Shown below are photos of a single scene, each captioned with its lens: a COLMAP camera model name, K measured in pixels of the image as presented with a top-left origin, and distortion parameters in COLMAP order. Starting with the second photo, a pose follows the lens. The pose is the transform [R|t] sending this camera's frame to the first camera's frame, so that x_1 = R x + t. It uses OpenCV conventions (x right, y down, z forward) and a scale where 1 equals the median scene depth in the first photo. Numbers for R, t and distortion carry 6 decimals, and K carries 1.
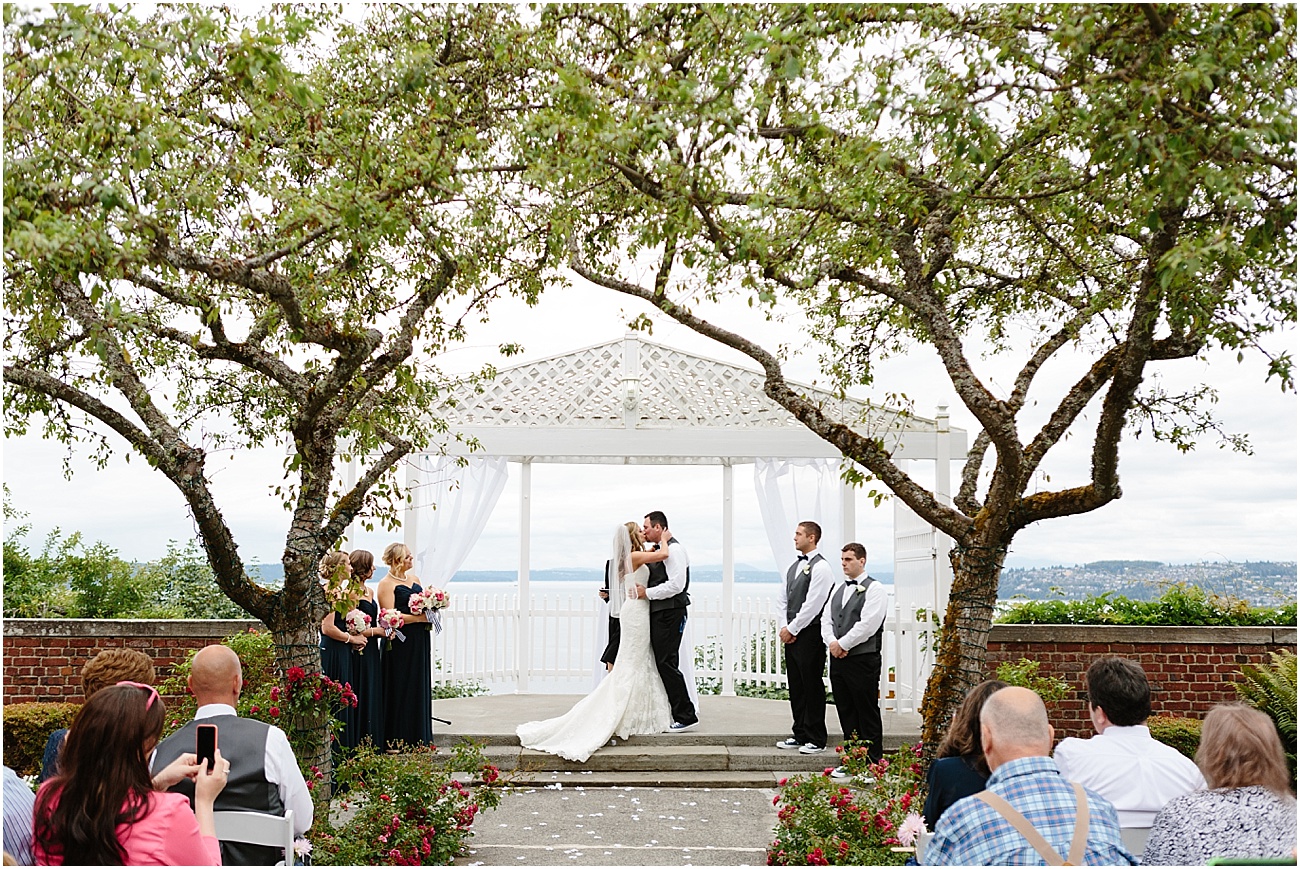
lens RADIAL K [[1205.1, 0, 650.0], [0, 1205.1, 434.5], [0, 0, 1]] dist [0.011068, -0.002270]
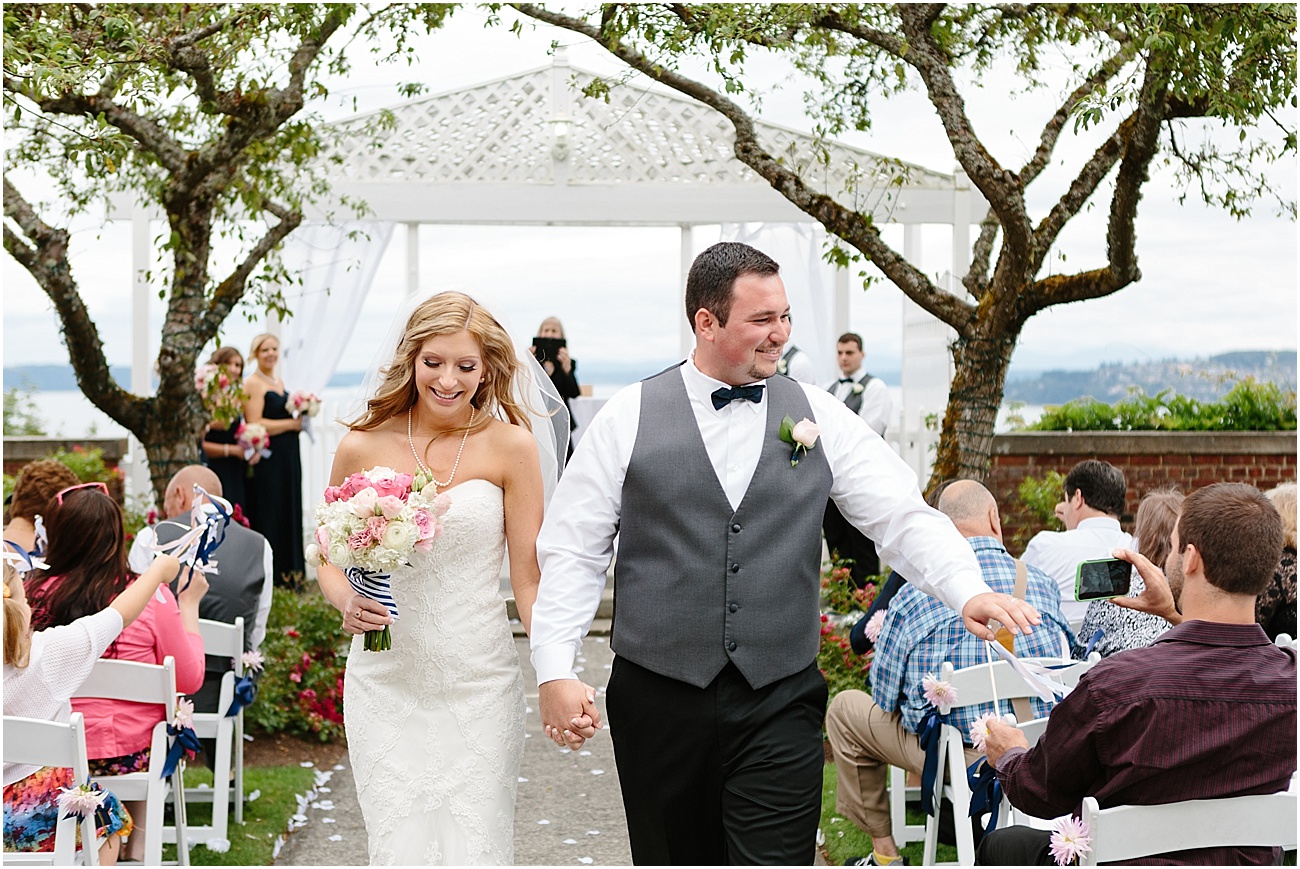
lens RADIAL K [[1726.9, 0, 703.9], [0, 1726.9, 343.5], [0, 0, 1]] dist [0.001757, -0.000853]
pose [[0.997093, -0.006556, 0.075909, -0.017355], [-0.000907, 0.995199, 0.097870, -0.022511], [-0.076186, -0.097655, 0.992300, -0.198203]]
